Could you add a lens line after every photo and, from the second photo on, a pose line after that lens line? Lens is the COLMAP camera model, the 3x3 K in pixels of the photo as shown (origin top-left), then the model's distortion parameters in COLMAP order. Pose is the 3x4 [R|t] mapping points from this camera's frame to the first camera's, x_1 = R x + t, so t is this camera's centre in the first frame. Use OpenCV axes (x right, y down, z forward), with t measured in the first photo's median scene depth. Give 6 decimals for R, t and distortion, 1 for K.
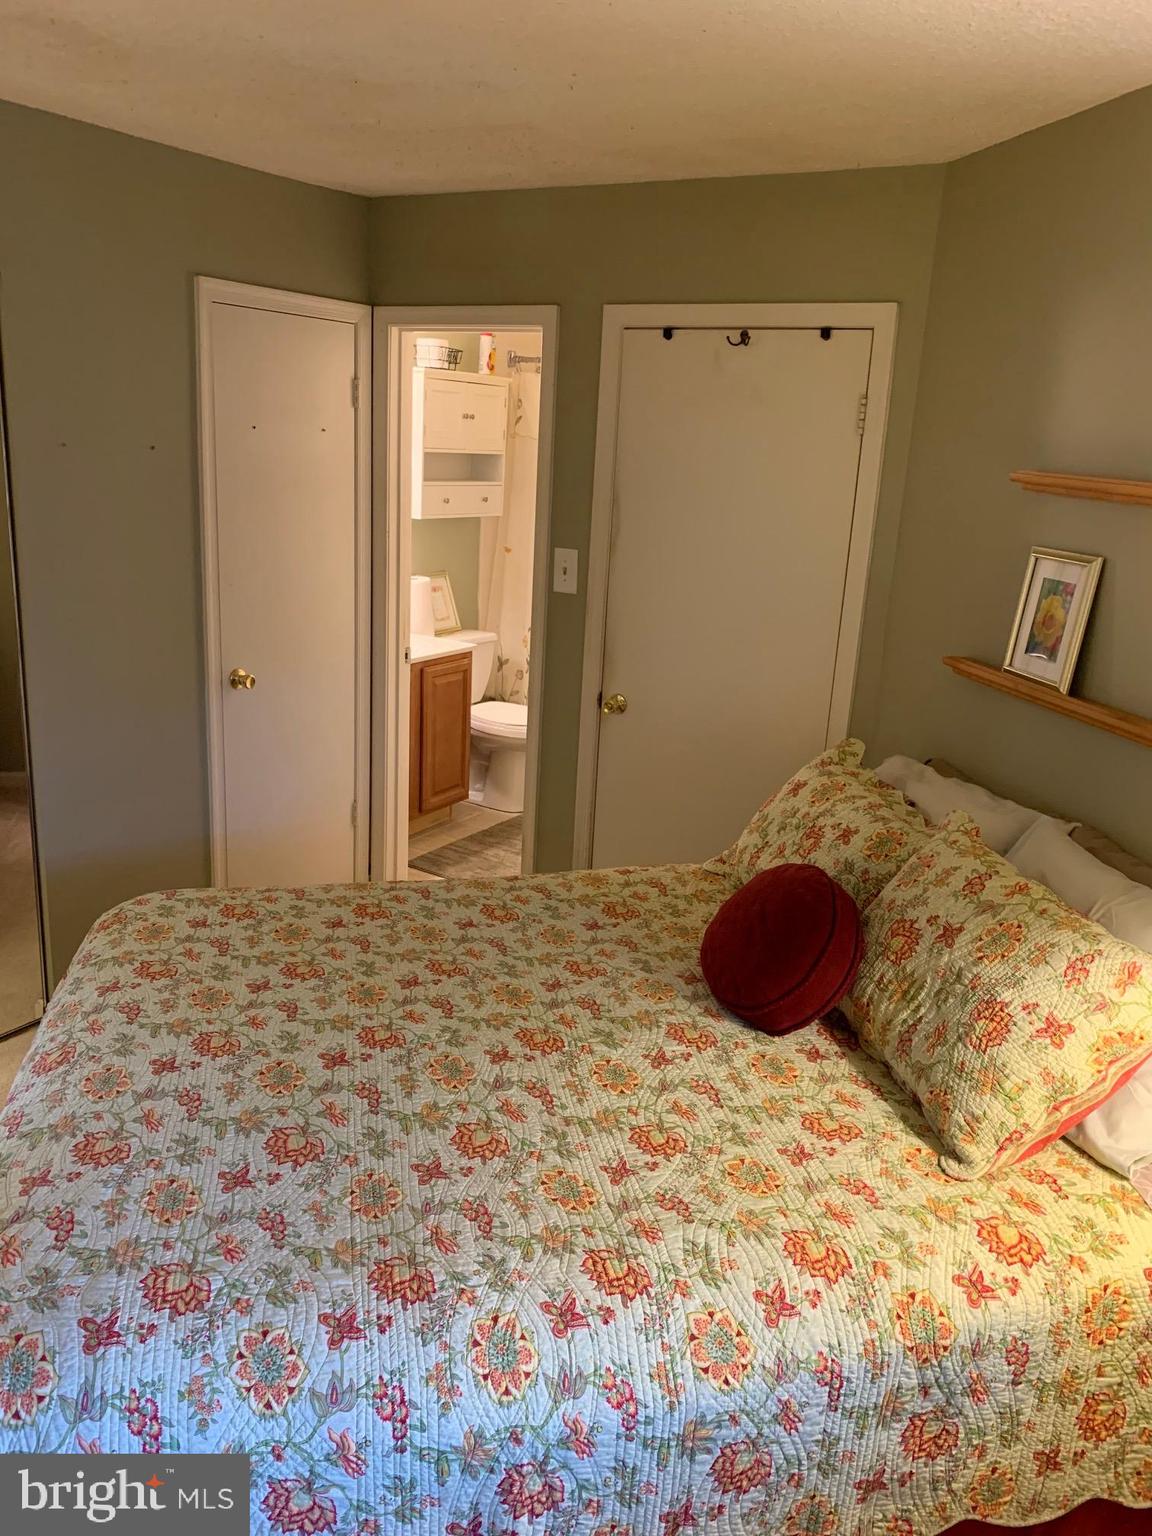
lens RADIAL K [[1168.6, 0, 571.4], [0, 1168.6, 773.7], [0, 0, 1]] dist [0.051204, -0.065495]
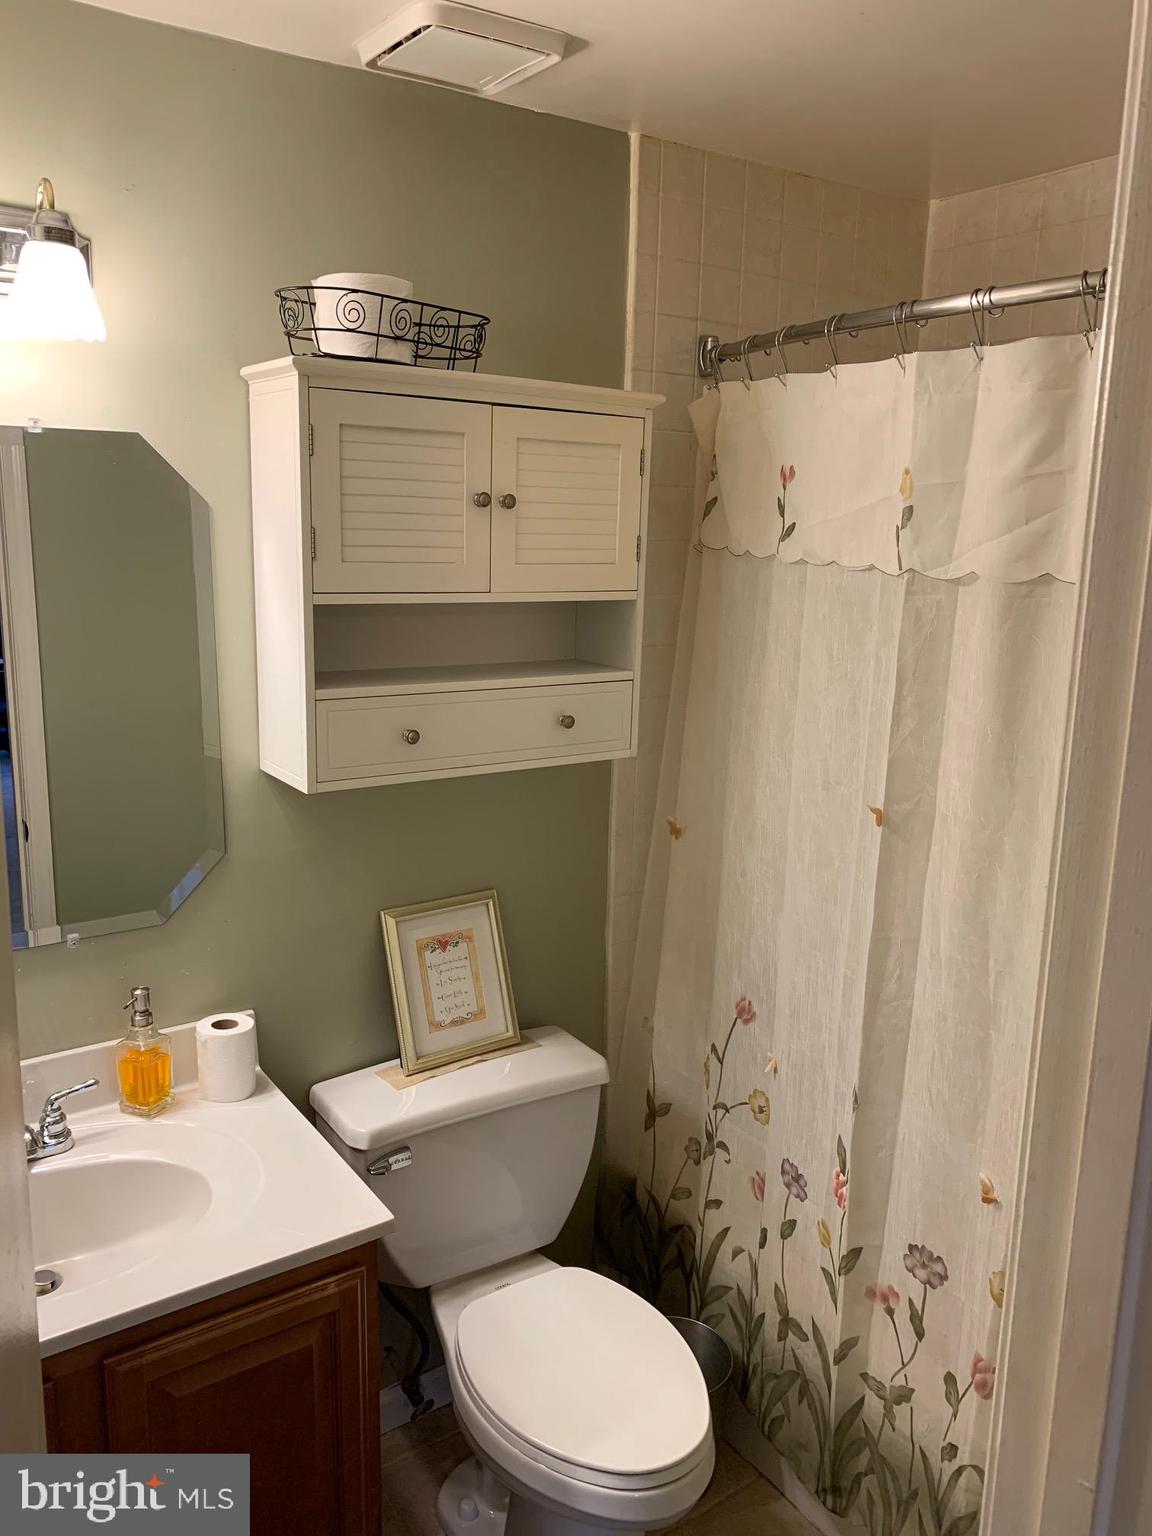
lens RADIAL K [[1168.6, 0, 564.4], [0, 1168.6, 772.5], [0, 0, 1]] dist [0.051204, -0.065495]
pose [[0.915224, 0.054075, -0.399300, 0.070424], [-0.088459, 0.993744, -0.068178, -0.189975], [0.393115, 0.097720, 0.914282, 0.656115]]
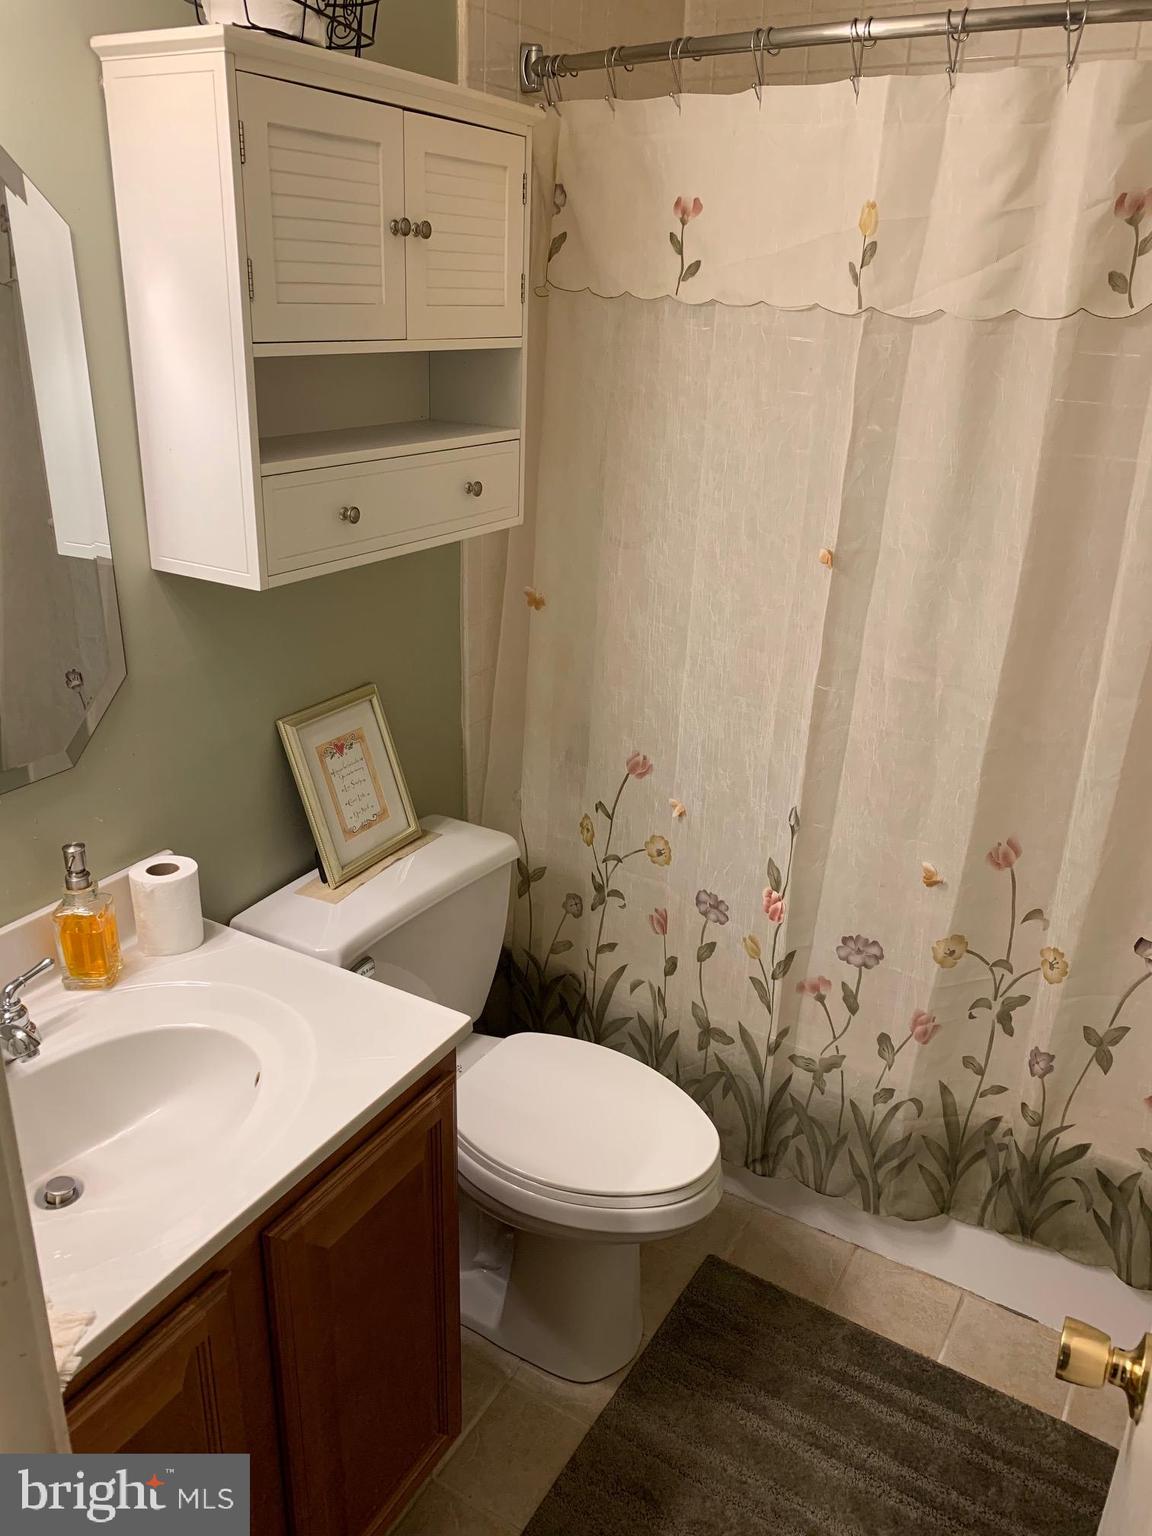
lens RADIAL K [[1168.6, 0, 568.3], [0, 1168.6, 762.1], [0, 0, 1]] dist [0.051204, -0.065495]
pose [[0.999466, -0.031676, 0.008011, -0.050636], [0.030741, 0.994725, 0.097867, -0.184599], [-0.011069, -0.097569, 0.995167, 0.643825]]
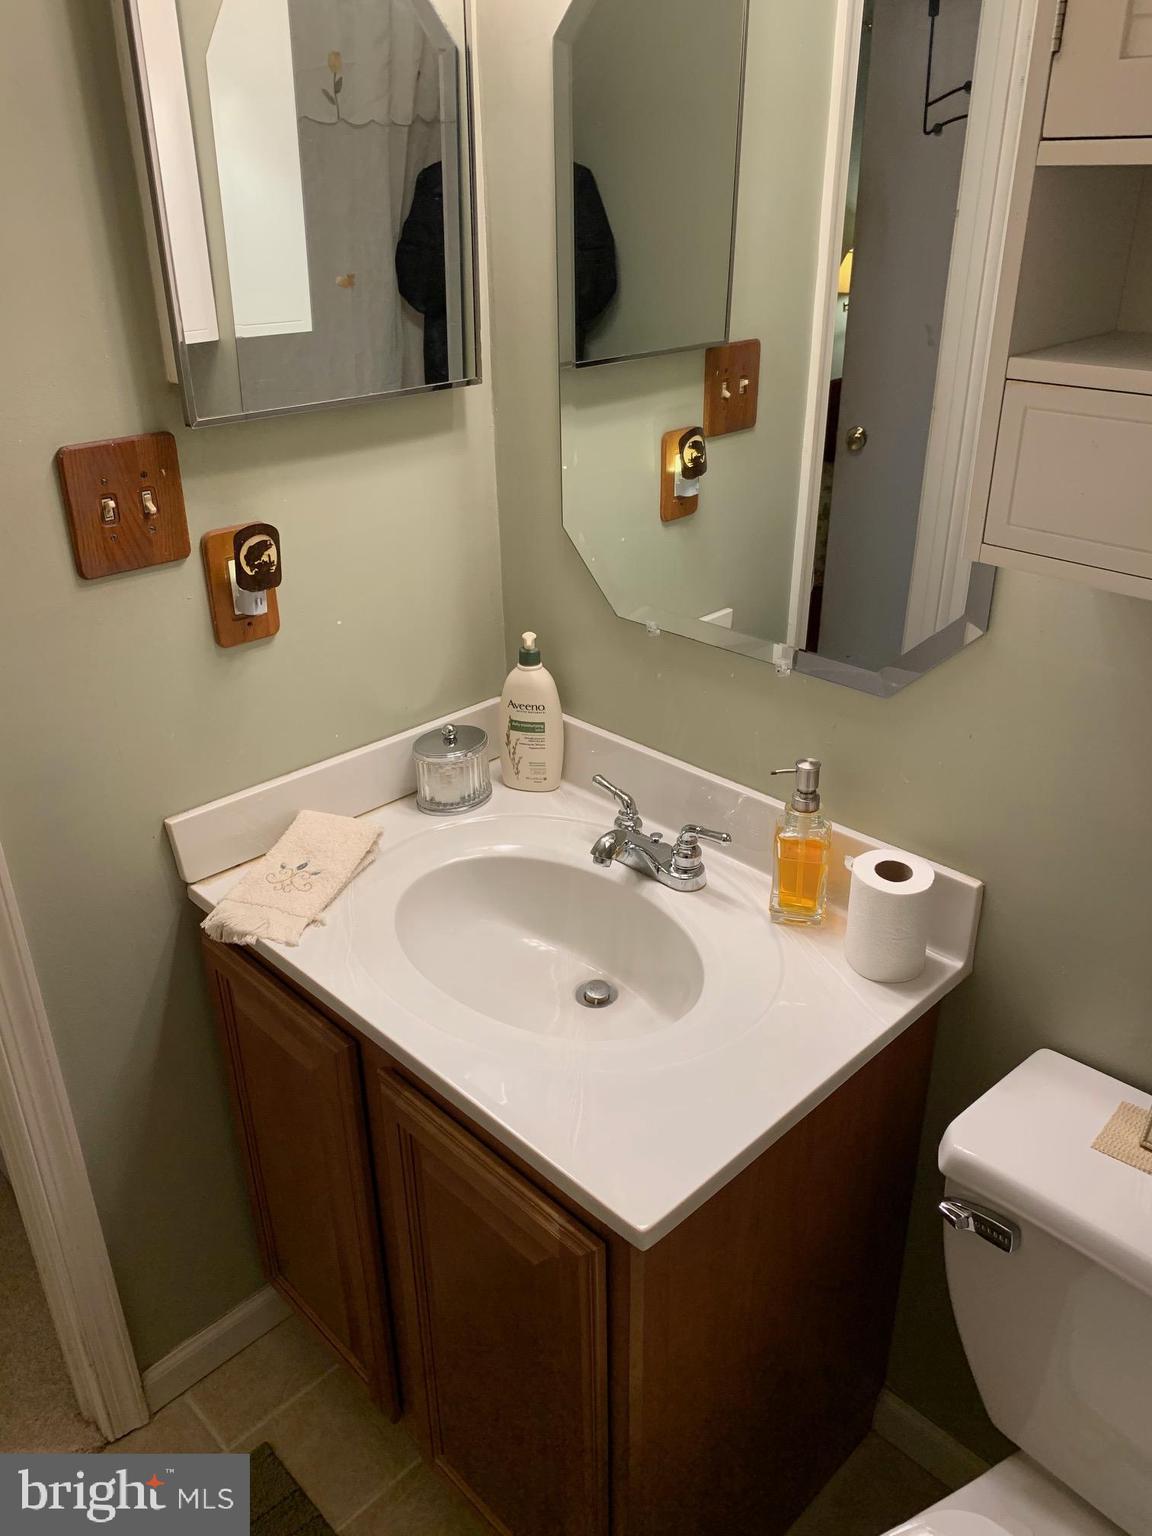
lens RADIAL K [[1168.6, 0, 582.1], [0, 1168.6, 752.4], [0, 0, 1]] dist [0.051204, -0.065495]
pose [[-0.217759, 0.390139, -0.894636, 0.057192], [-0.281508, 0.852570, 0.440315, -0.234651], [0.934524, 0.347730, -0.075827, 0.886298]]
